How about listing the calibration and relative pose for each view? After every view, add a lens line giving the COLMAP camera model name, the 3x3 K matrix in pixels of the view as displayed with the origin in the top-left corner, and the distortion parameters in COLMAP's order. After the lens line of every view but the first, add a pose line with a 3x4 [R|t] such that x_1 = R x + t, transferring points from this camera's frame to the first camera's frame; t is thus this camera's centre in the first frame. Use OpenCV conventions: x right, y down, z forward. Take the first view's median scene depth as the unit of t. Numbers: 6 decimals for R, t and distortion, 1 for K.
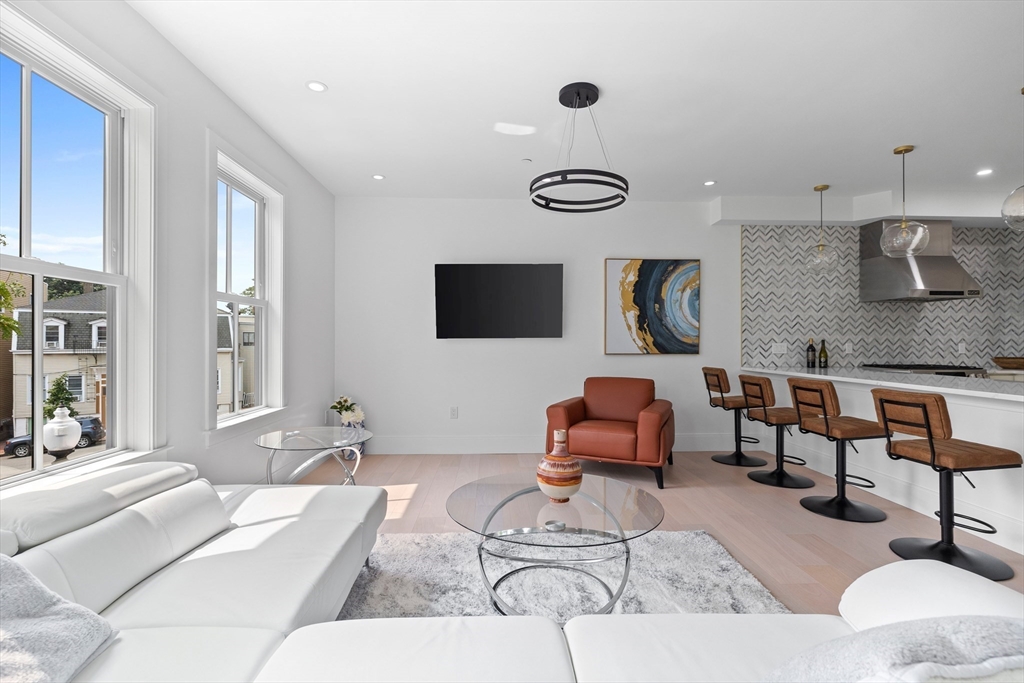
lens RADIAL K [[471.1, 0, 505.1], [0, 471.1, 340.6], [0, 0, 1]] dist [-0.008739, 0.002849]
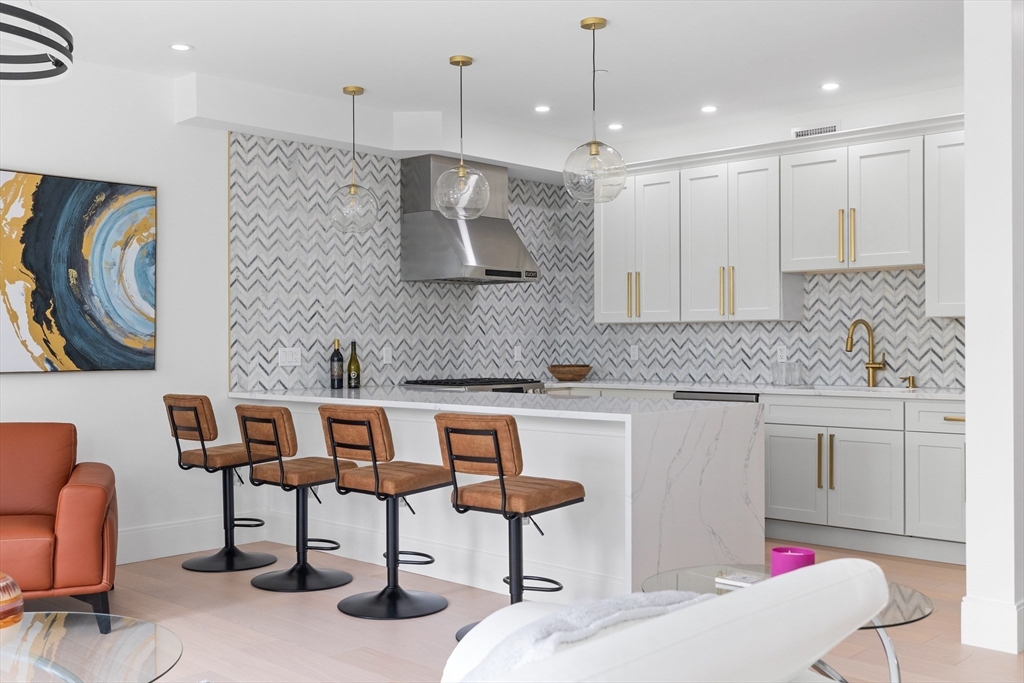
lens RADIAL K [[1034.8, 0, 513.4], [0, 1034.8, 339.9], [0, 0, 1]] dist [-0.002379, 0.000000]
pose [[0.709481, -0.001602, 0.704723, -0.107680], [0.003474, 0.999993, -0.001225, -0.001653], [-0.704716, 0.003317, 0.709481, -0.080747]]
